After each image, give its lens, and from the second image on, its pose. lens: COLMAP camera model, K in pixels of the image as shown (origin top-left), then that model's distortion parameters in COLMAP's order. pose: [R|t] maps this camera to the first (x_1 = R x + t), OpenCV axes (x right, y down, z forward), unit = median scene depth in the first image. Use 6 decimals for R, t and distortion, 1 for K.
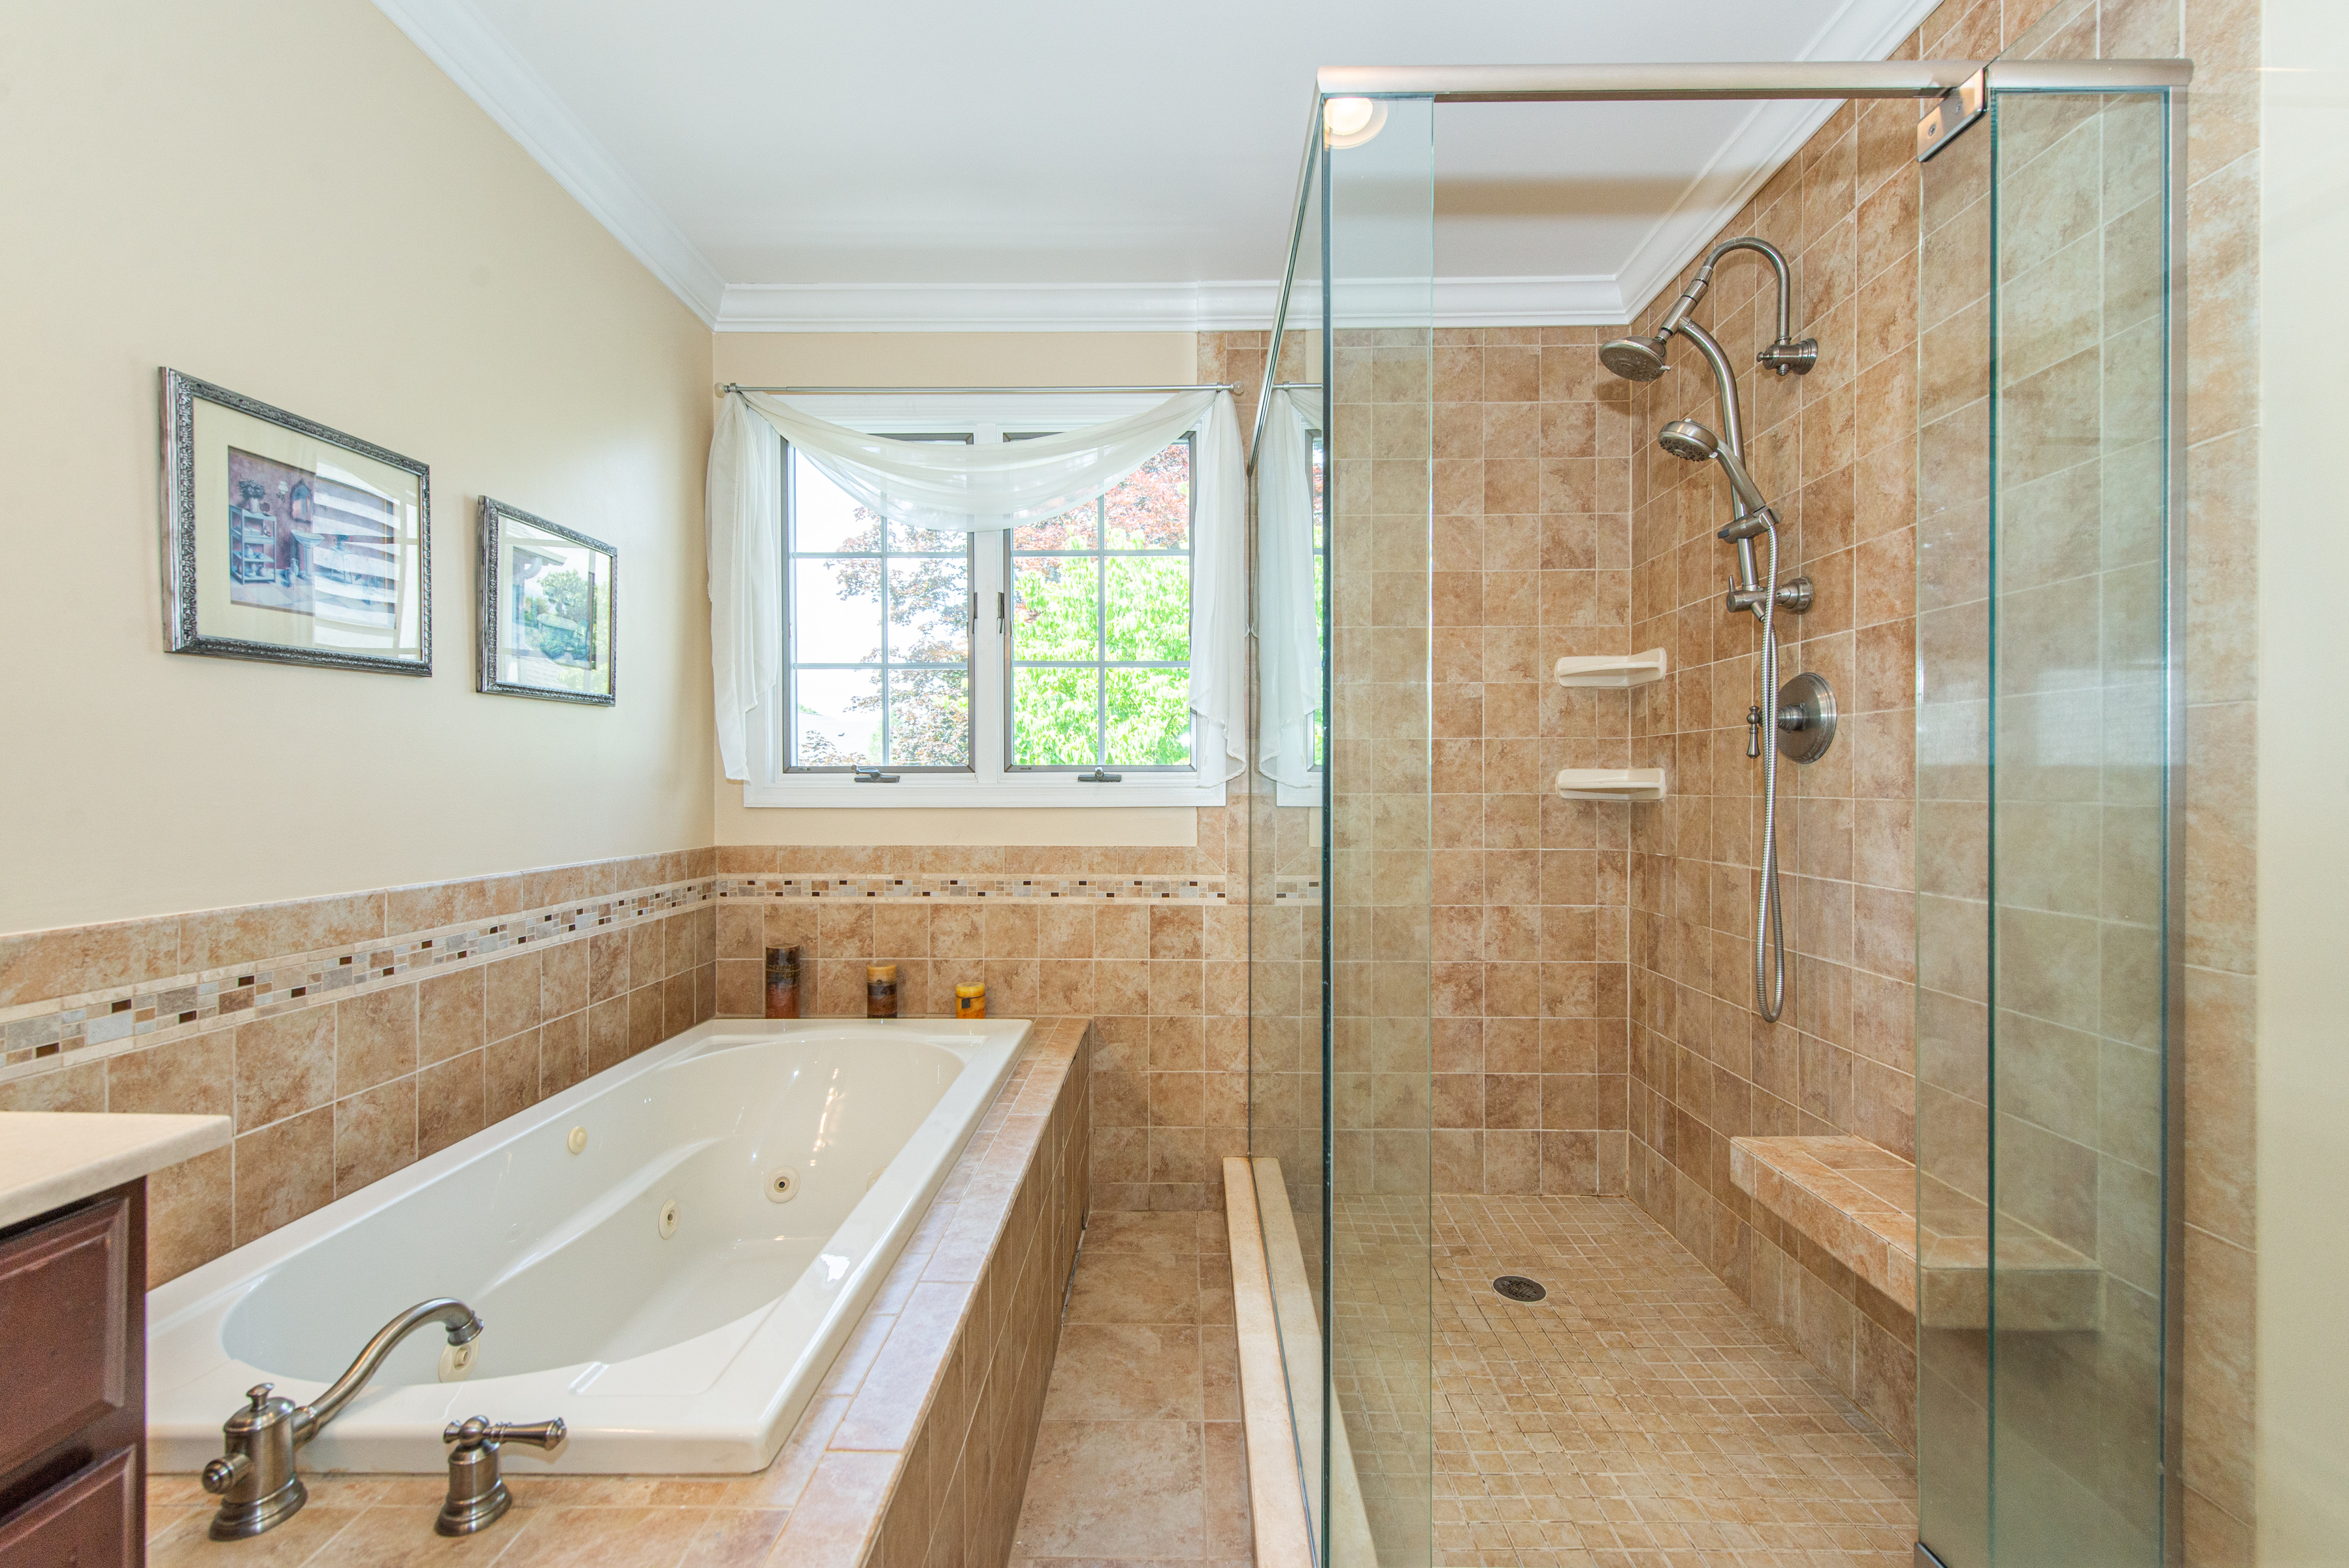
lens RADIAL K [[959.0, 0, 1174.5], [0, 959.0, 784.0], [0, 0, 1]] dist [0.012182, -0.000370]
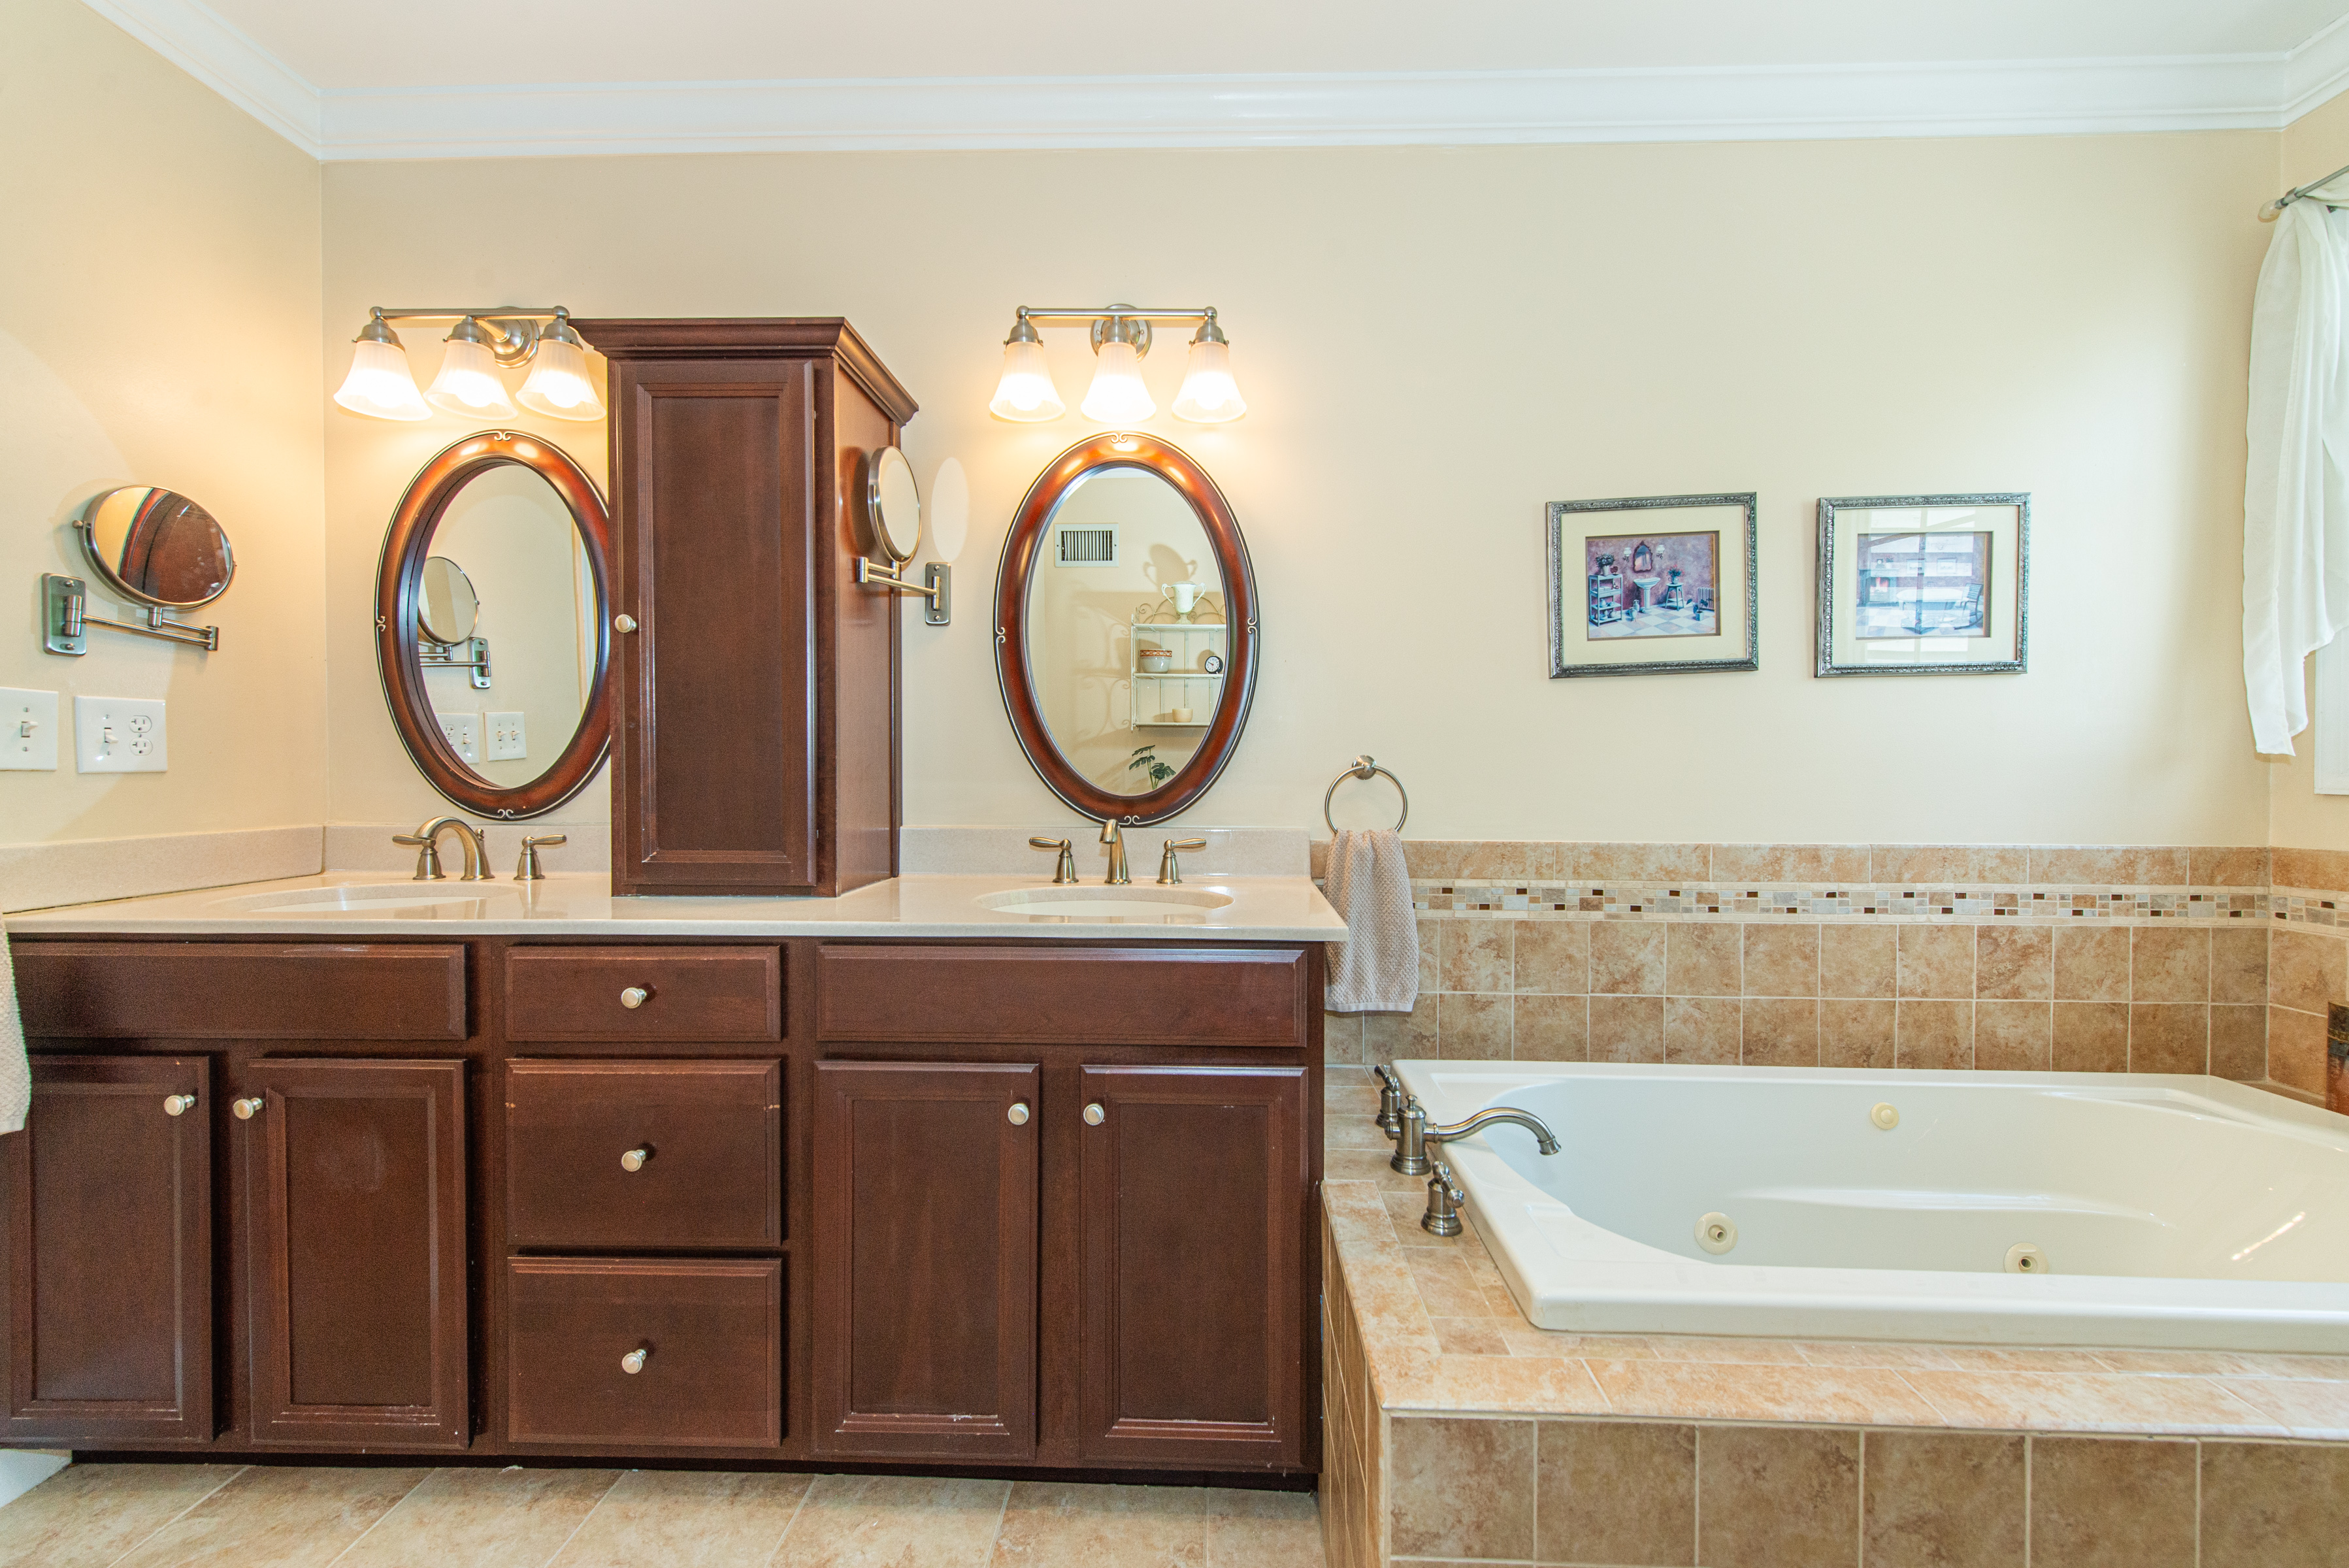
lens RADIAL K [[929.6, 0, 1172.7], [0, 929.6, 774.1], [0, 0, 1]] dist [0.000792, 0.000014]
pose [[-0.028873, 0.005369, -0.999569, 0.283923], [-0.001671, 0.999984, 0.005419, 0.008632], [0.999582, 0.001827, -0.028864, 0.227148]]
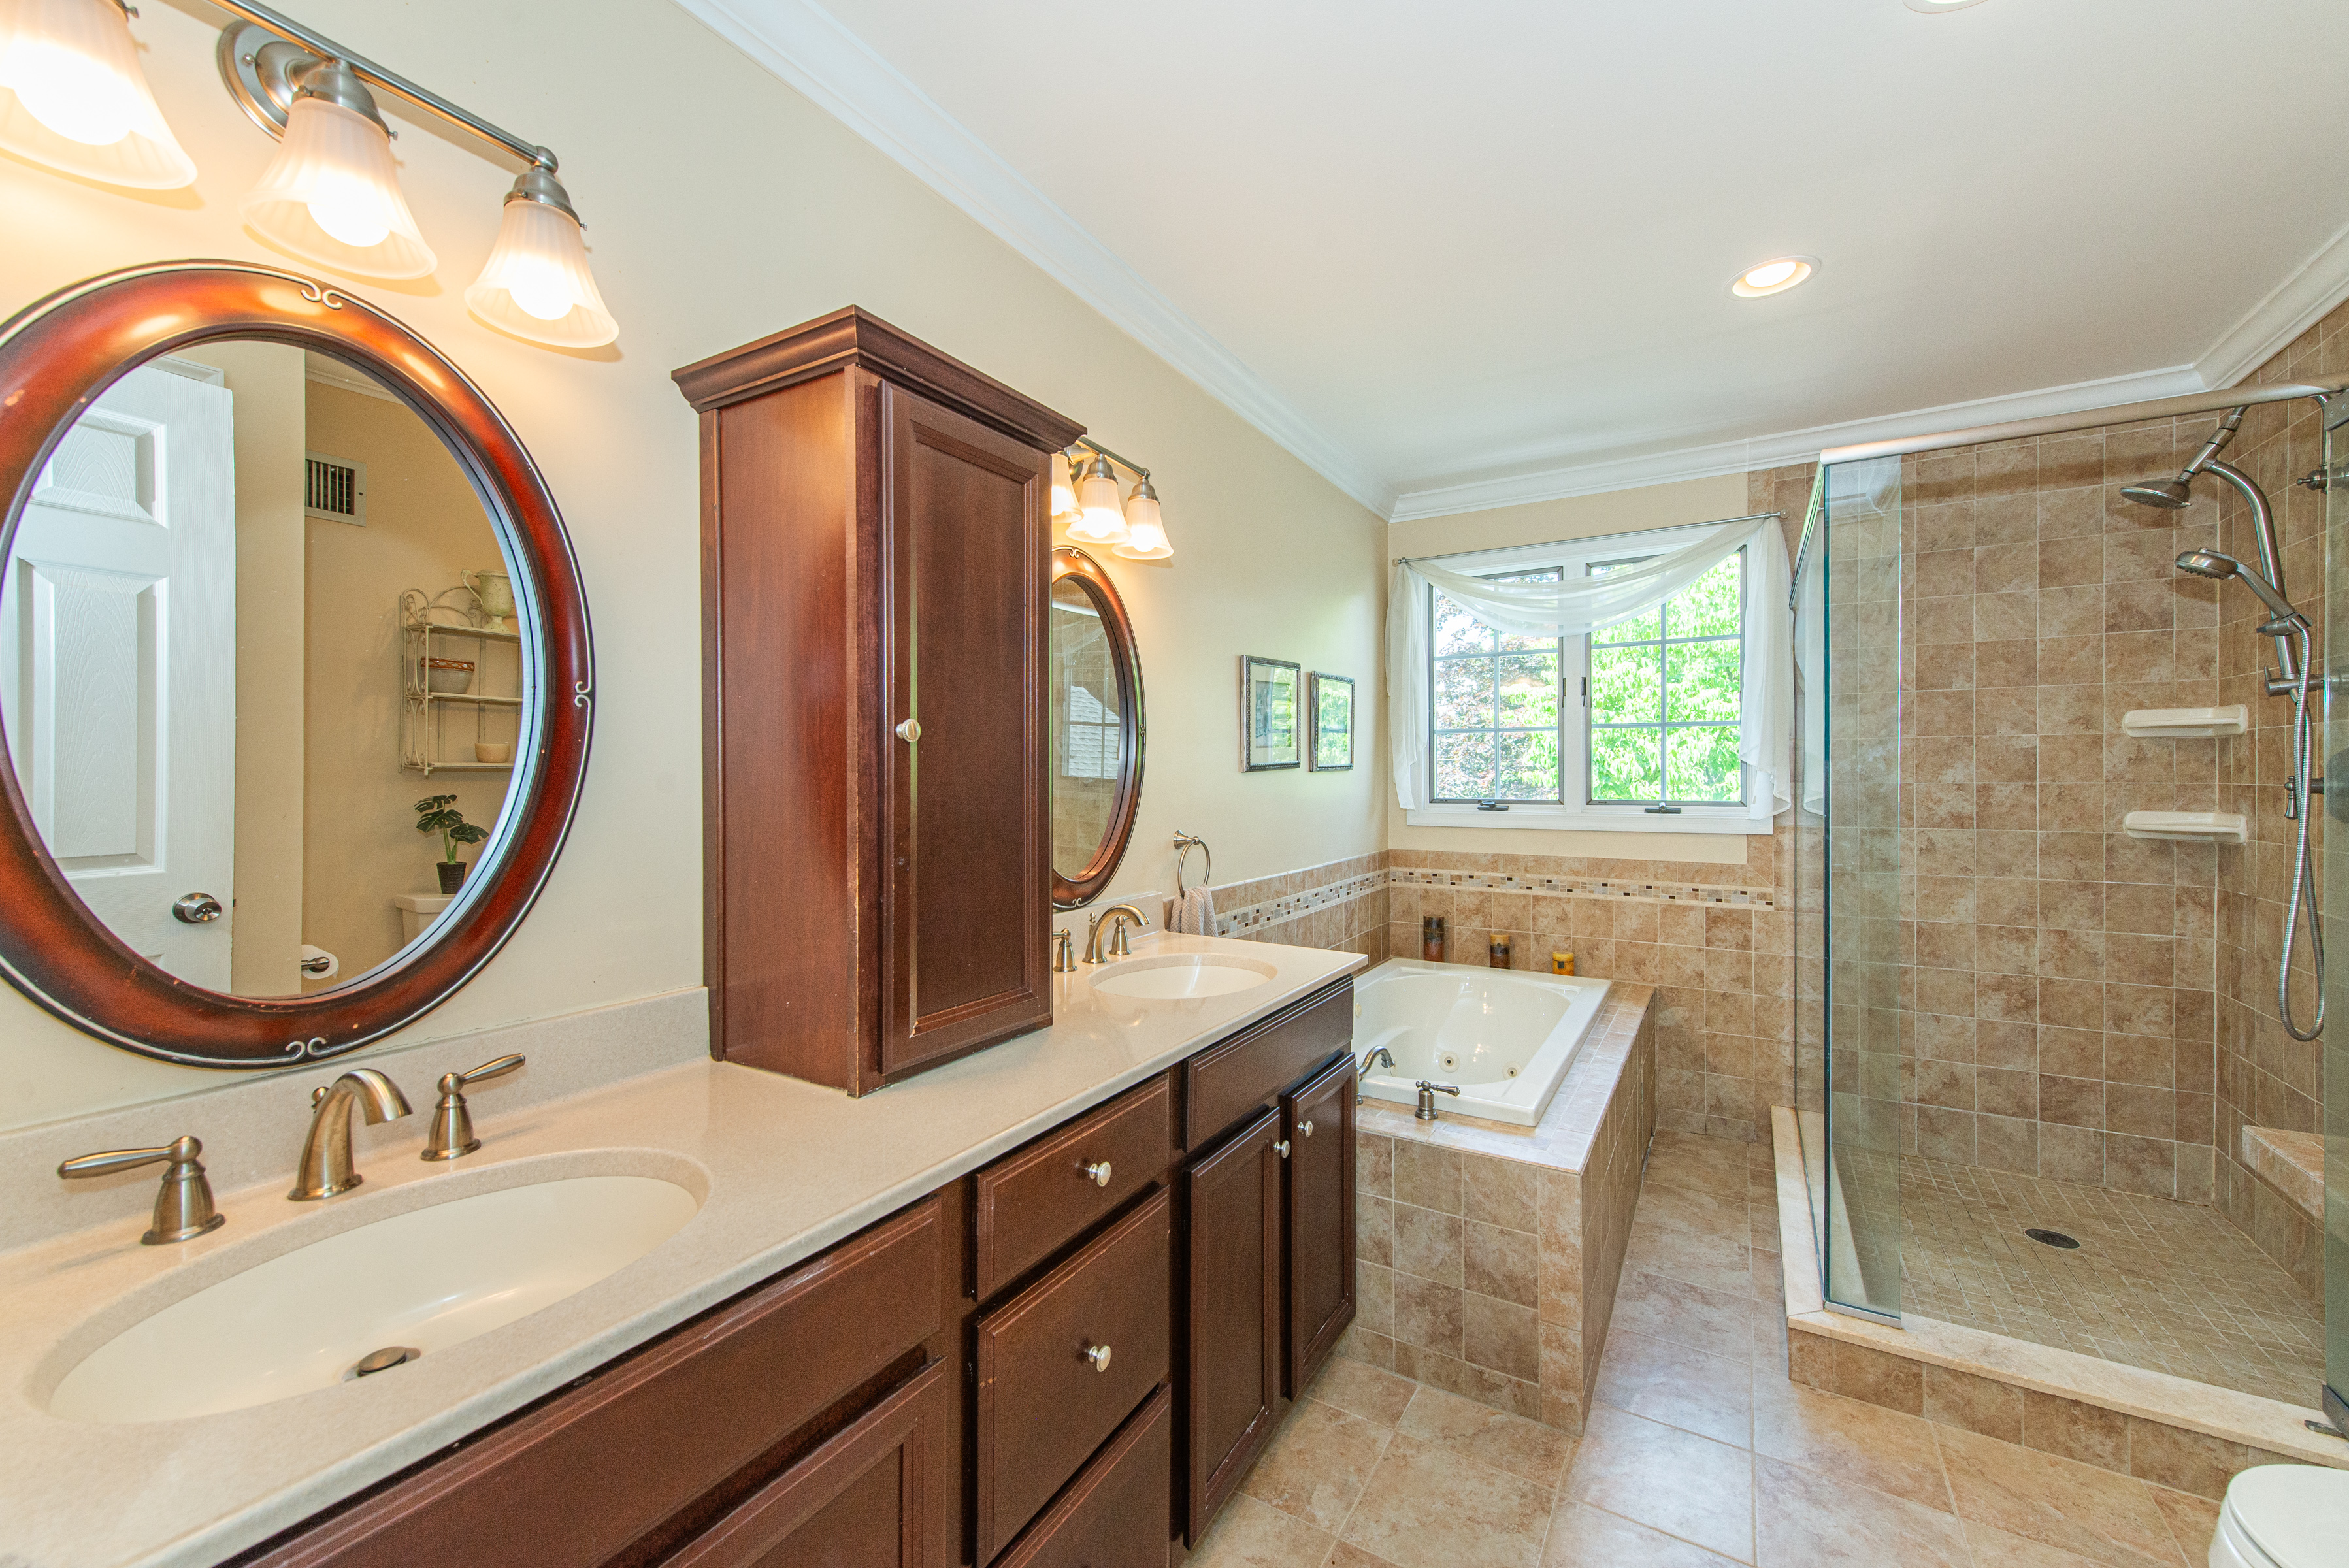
lens RADIAL K [[953.7, 0, 1180.0], [0, 953.7, 770.9], [0, 0, 1]] dist [0.017529, -0.005720]
pose [[0.869068, -0.000377, -0.494692, -0.001538], [0.001101, 0.999999, 0.001173, -0.076452], [0.494691, -0.001564, 0.869067, -0.611156]]
